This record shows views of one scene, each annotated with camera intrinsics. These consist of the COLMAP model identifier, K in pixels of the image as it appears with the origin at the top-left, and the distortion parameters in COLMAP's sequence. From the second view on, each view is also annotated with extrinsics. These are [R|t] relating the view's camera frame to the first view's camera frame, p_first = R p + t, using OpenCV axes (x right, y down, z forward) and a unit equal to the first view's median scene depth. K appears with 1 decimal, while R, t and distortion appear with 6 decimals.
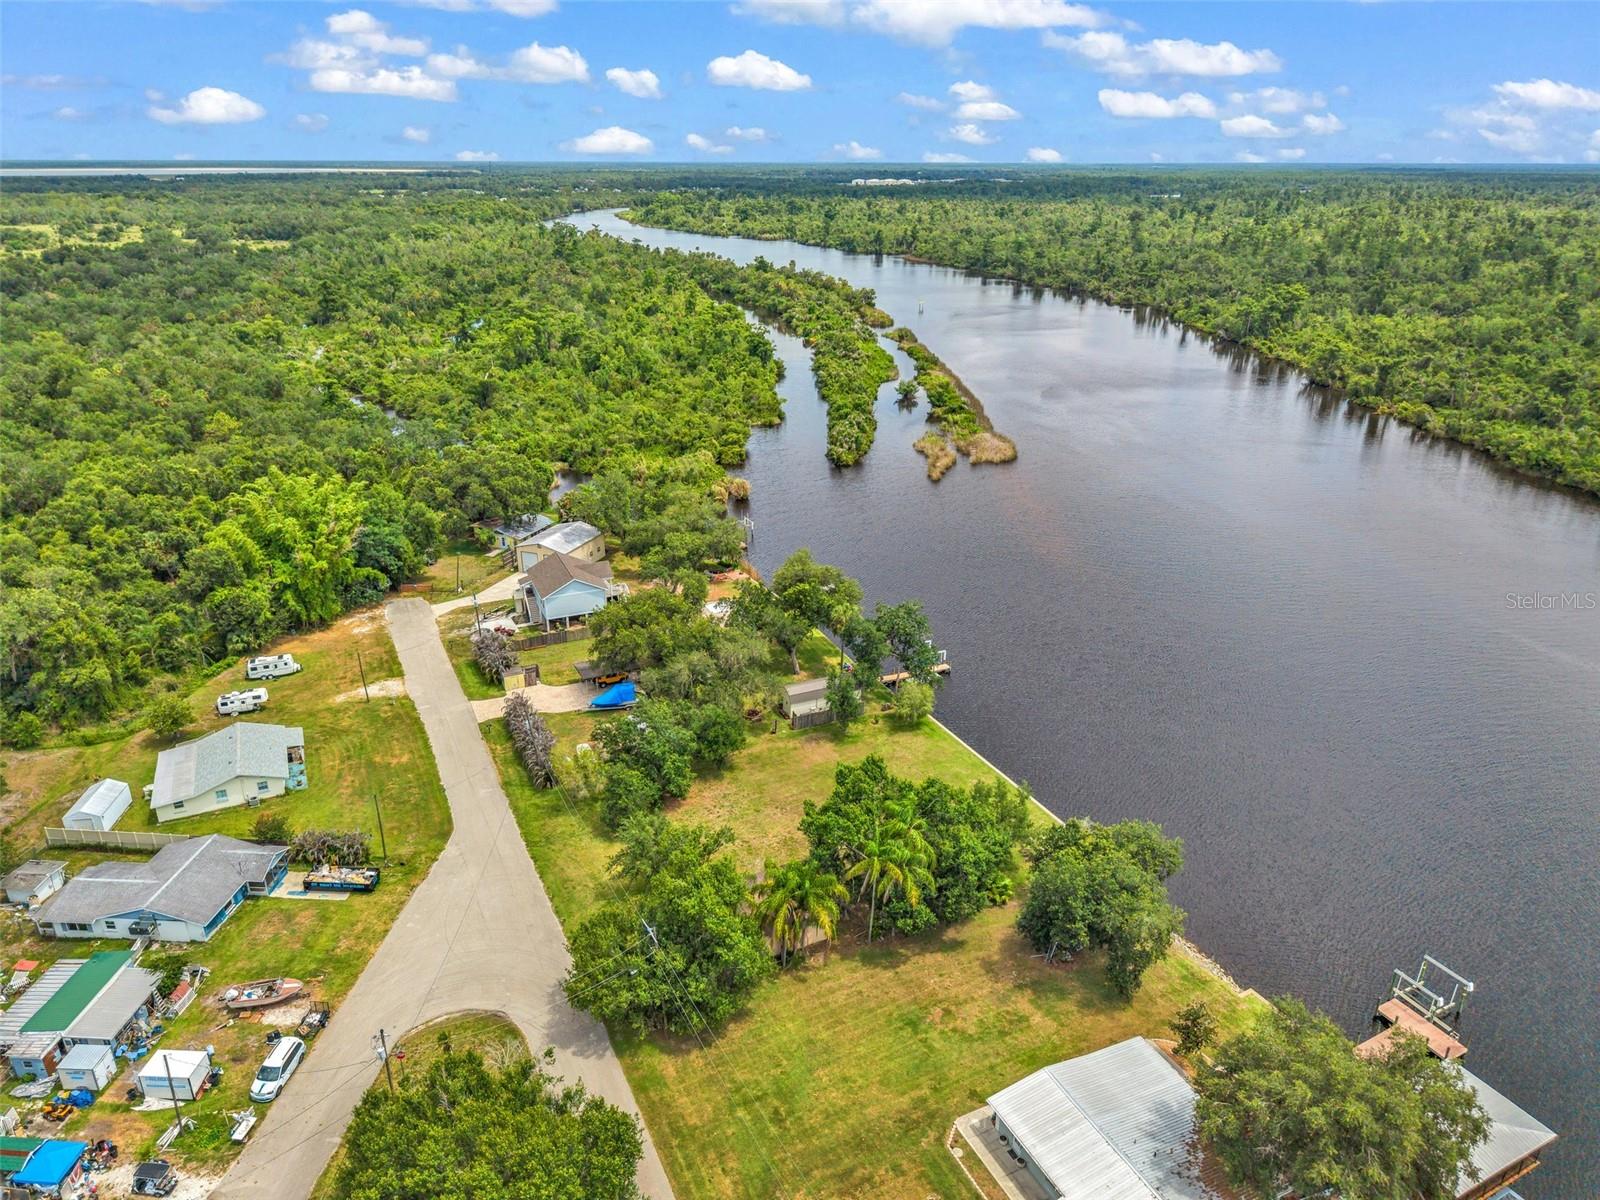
lens RADIAL K [[1064.9, 0, 798.1], [0, 1064.9, 606.4], [0, 0, 1]] dist [0.026485, -0.029008]
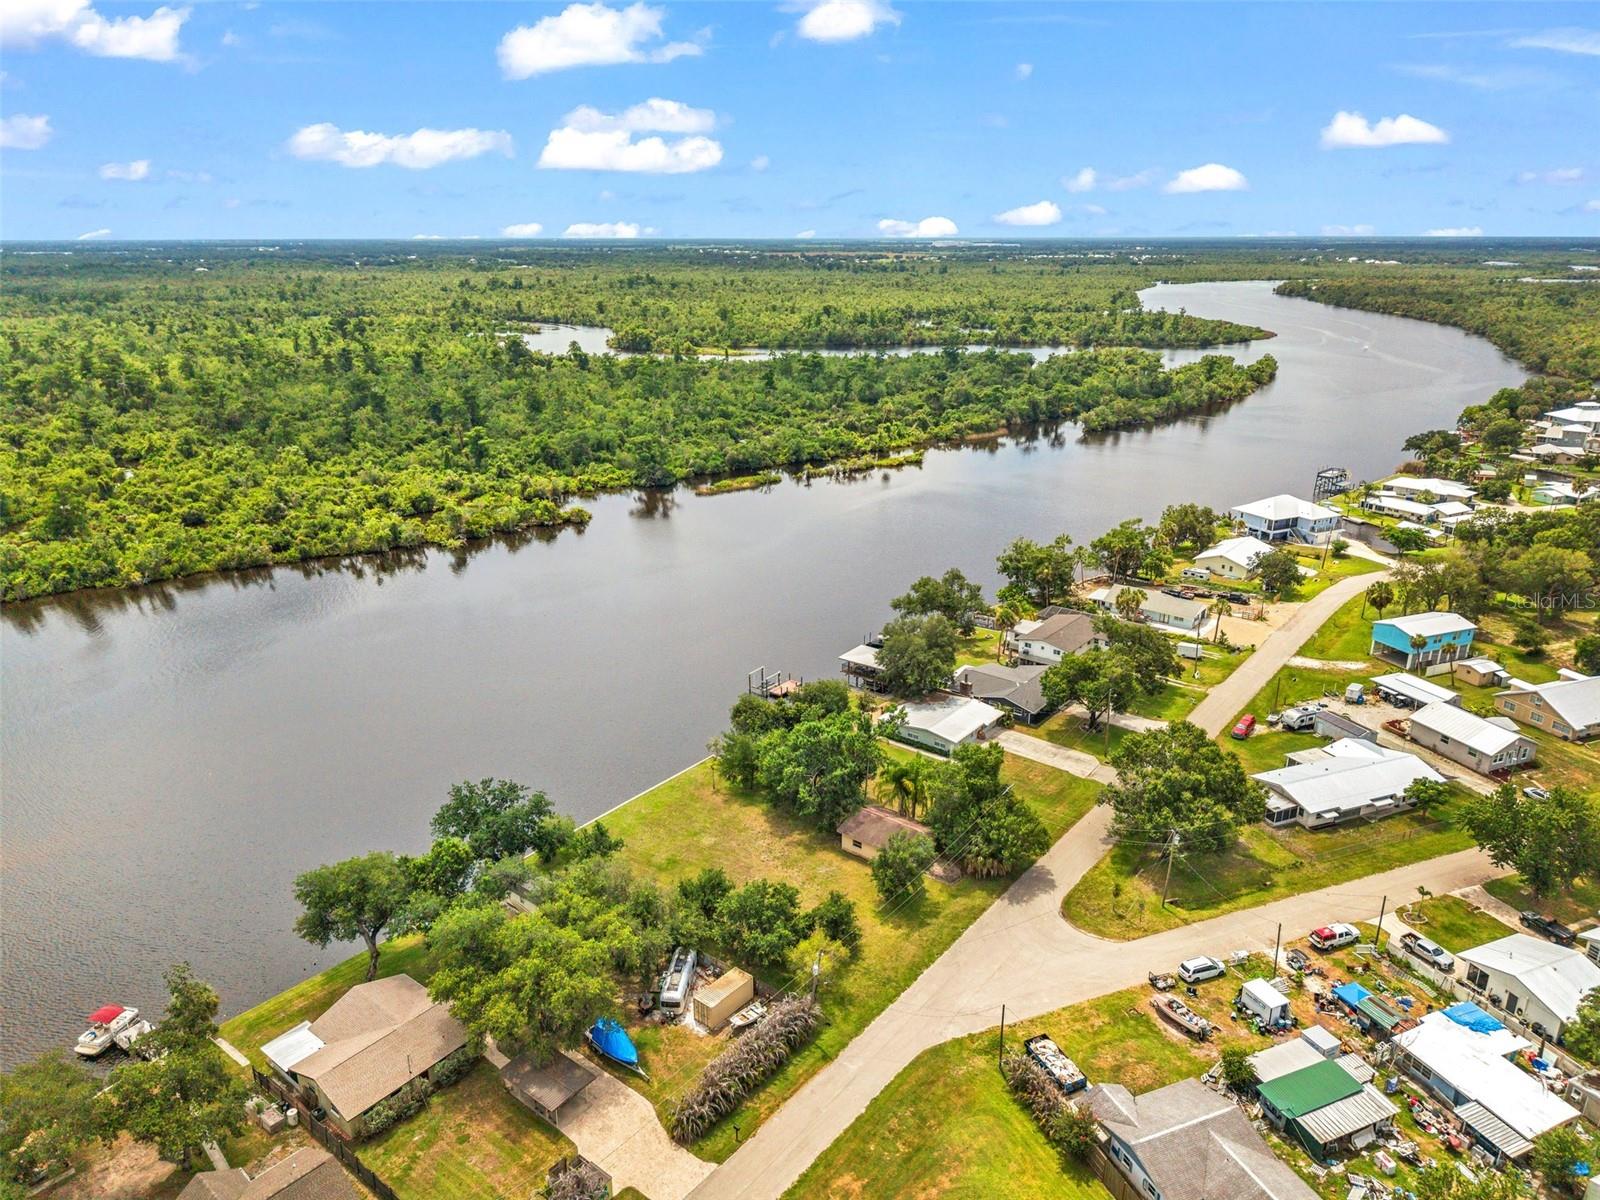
lens RADIAL K [[1064.9, 0, 798.1], [0, 1064.9, 606.4], [0, 0, 1]] dist [0.026485, -0.029008]
pose [[-0.441531, -0.294585, 0.847508, -0.702150], [0.344164, 0.816709, 0.463181, -0.425021], [-0.828614, 0.496191, -0.259217, 0.845598]]
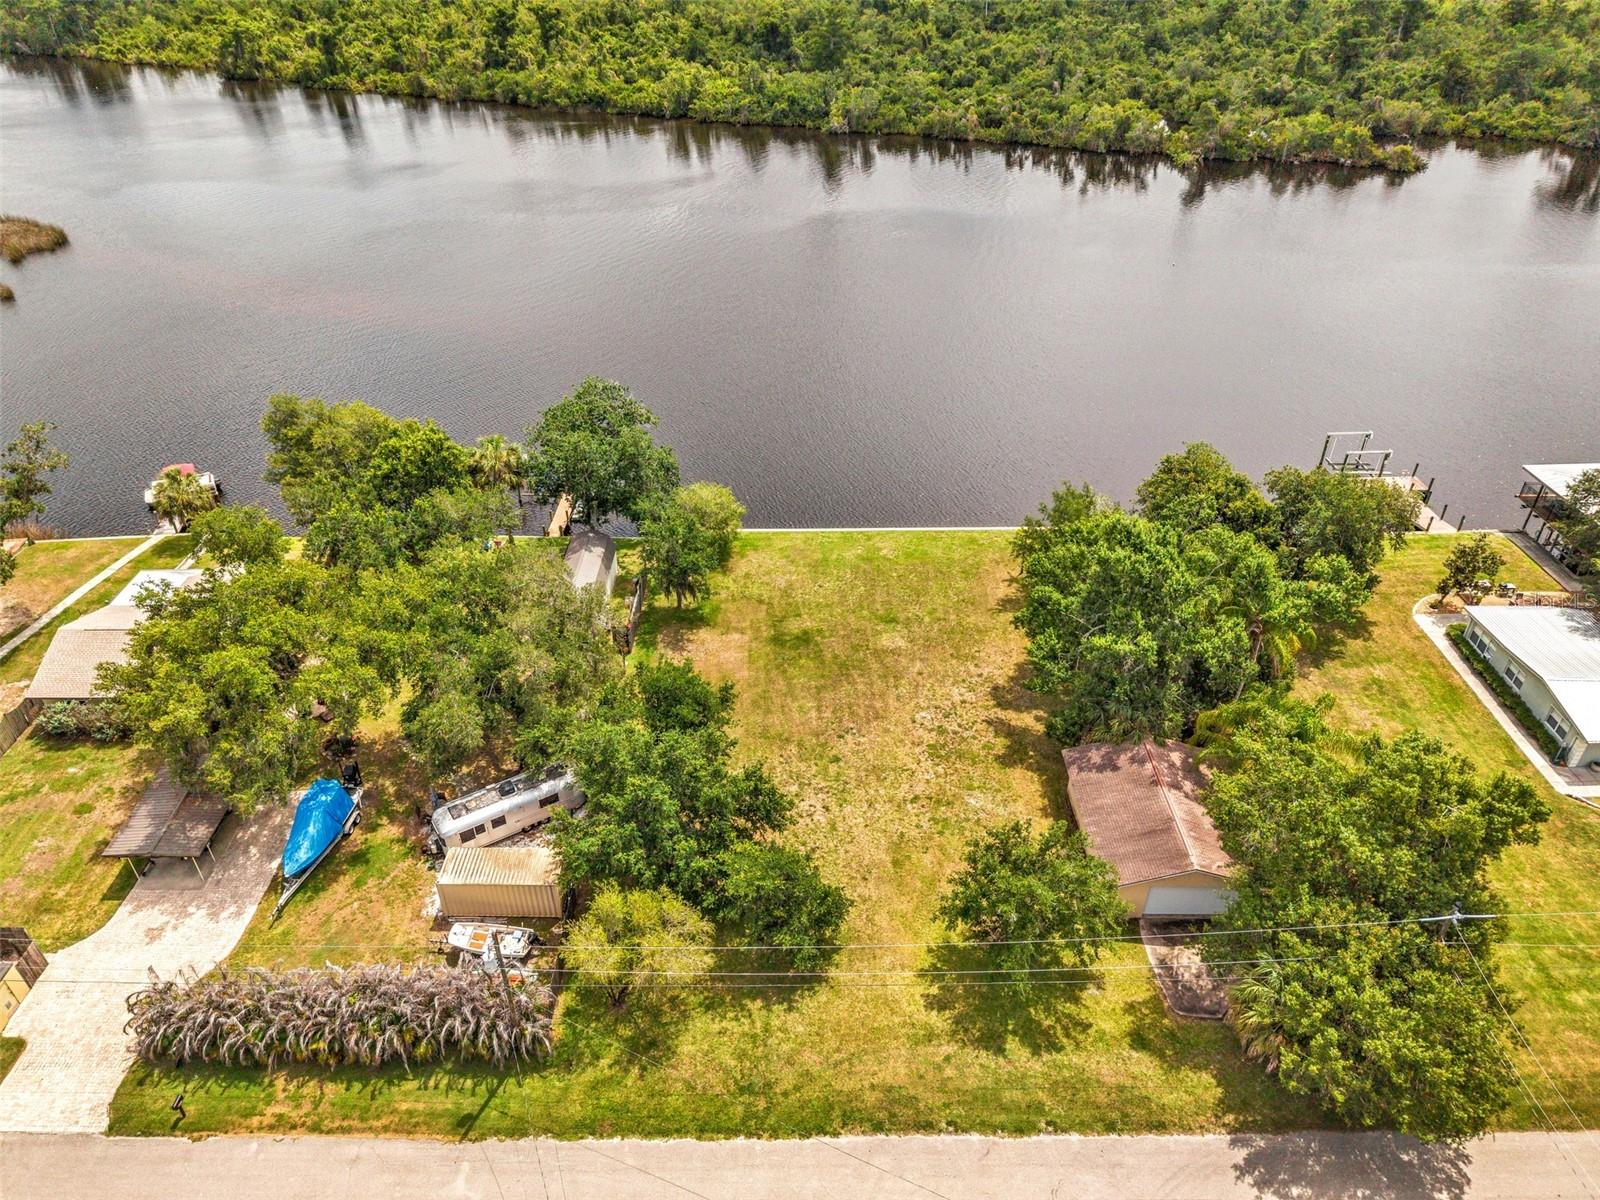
lens RADIAL K [[1068.7, 0, 798.1], [0, 1068.7, 595.2], [0, 0, 1]] dist [0.033183, -0.033127]
pose [[0.431281, -0.511770, 0.743026, -0.329792], [0.349748, 0.853993, 0.385192, -0.087193], [-0.831669, 0.093746, 0.547301, 0.527985]]
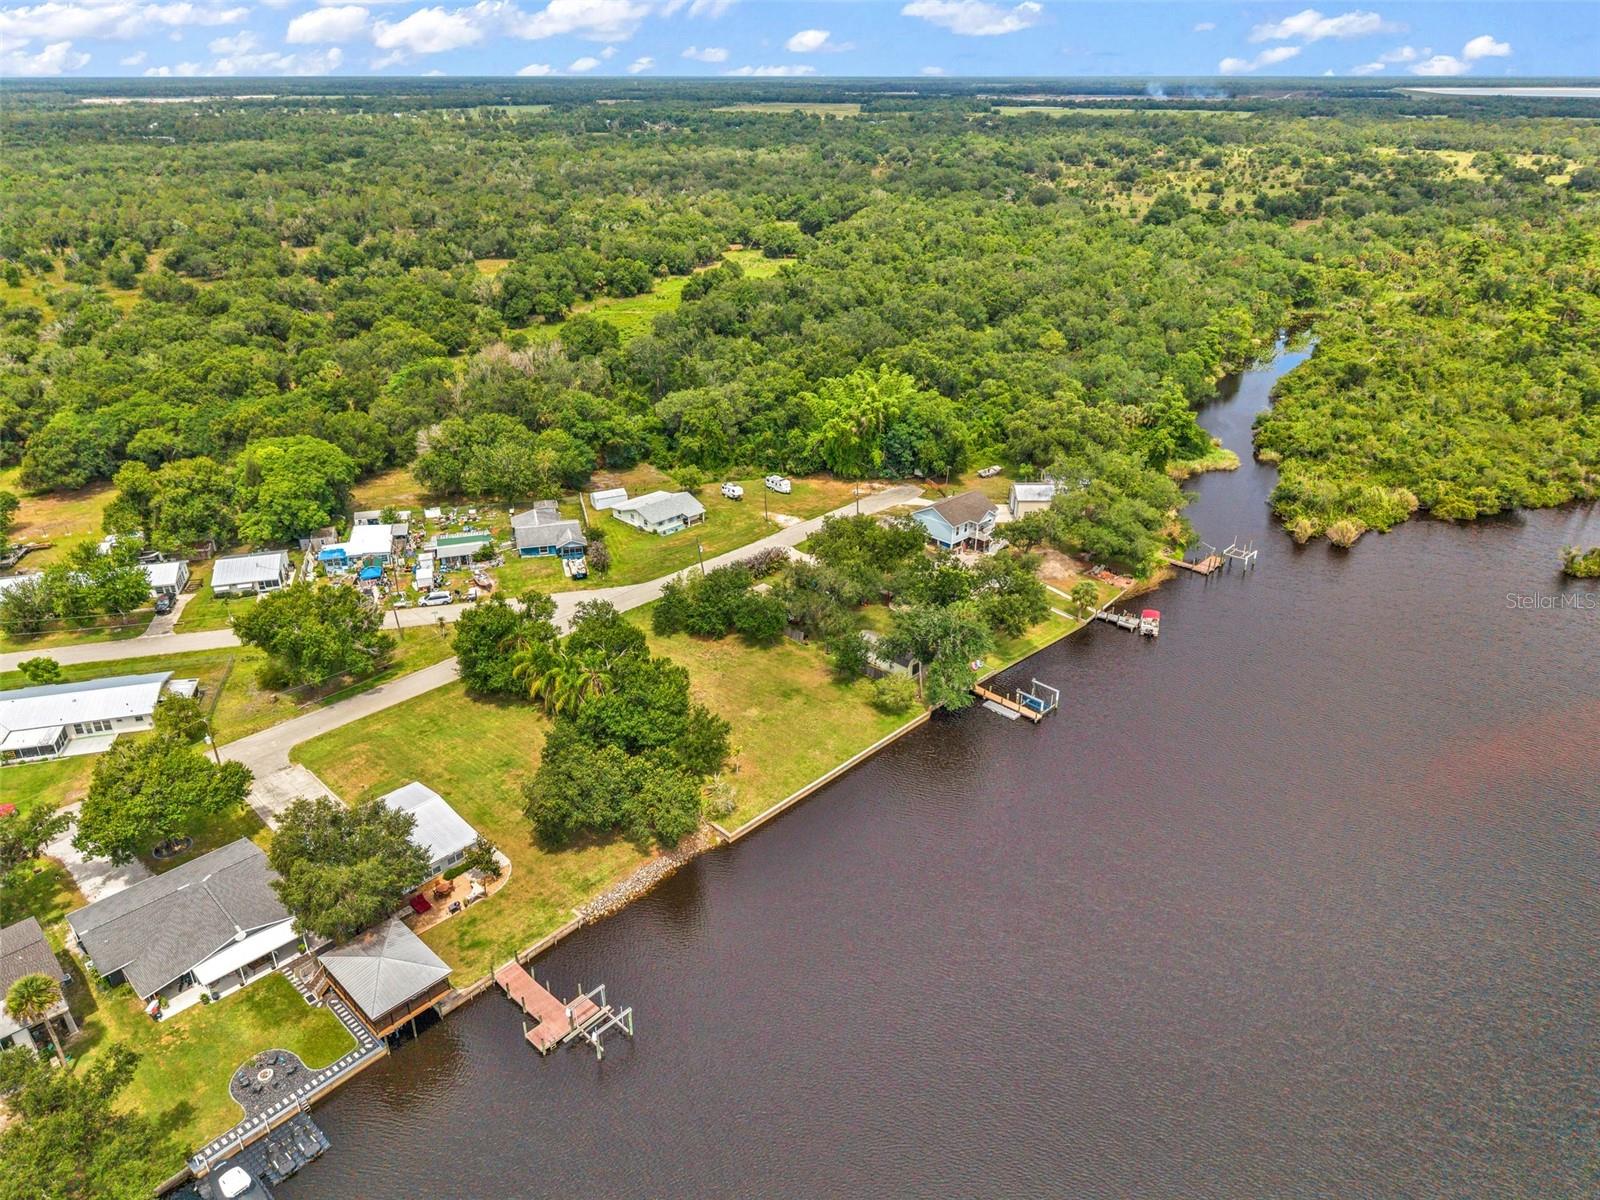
lens RADIAL K [[1064.9, 0, 798.1], [0, 1064.9, 606.4], [0, 0, 1]] dist [0.026485, -0.029008]
pose [[0.336630, 0.417433, -0.844056, 0.826012], [-0.361440, 0.884988, 0.293525, -0.231632], [0.869506, 0.206266, 0.448790, 0.366937]]
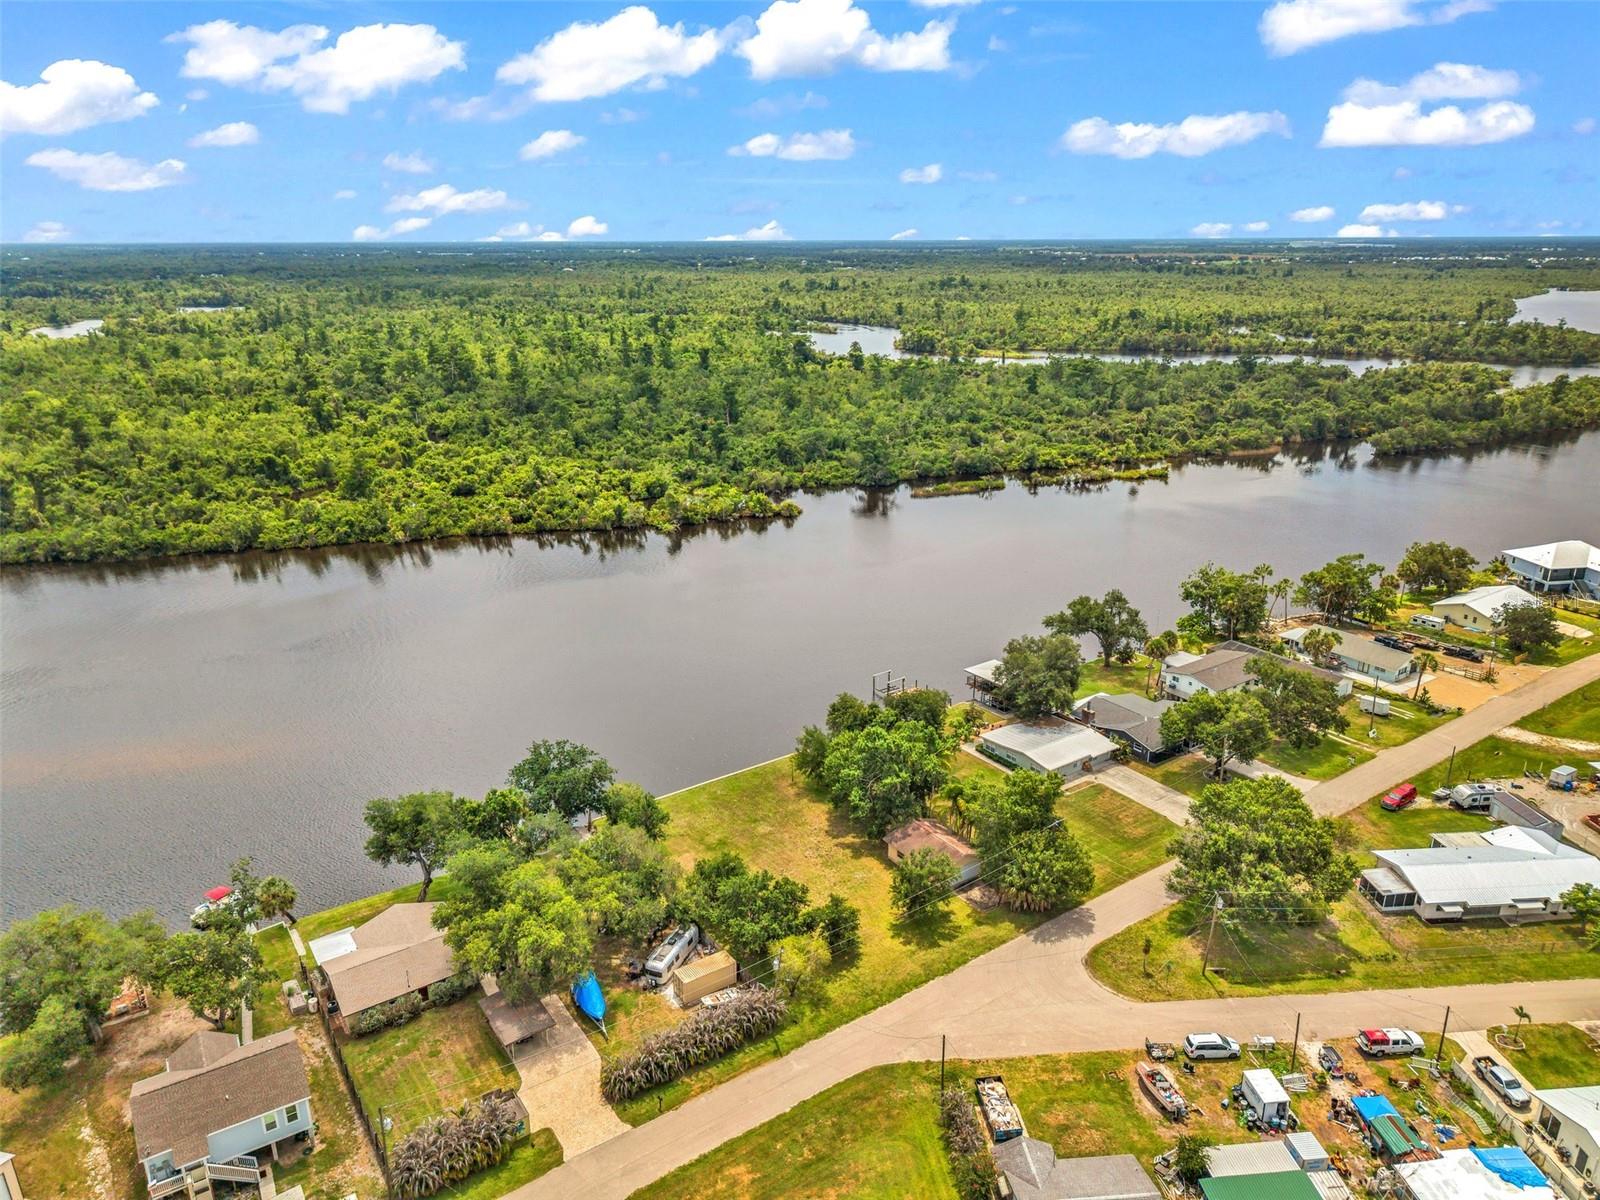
lens RADIAL K [[1064.9, 0, 798.1], [0, 1064.9, 606.4], [0, 0, 1]] dist [0.026485, -0.029008]
pose [[-0.160131, -0.322214, 0.933025, -0.770717], [0.381226, 0.851696, 0.359556, -0.356595], [-0.910508, 0.413269, -0.013546, 0.674369]]
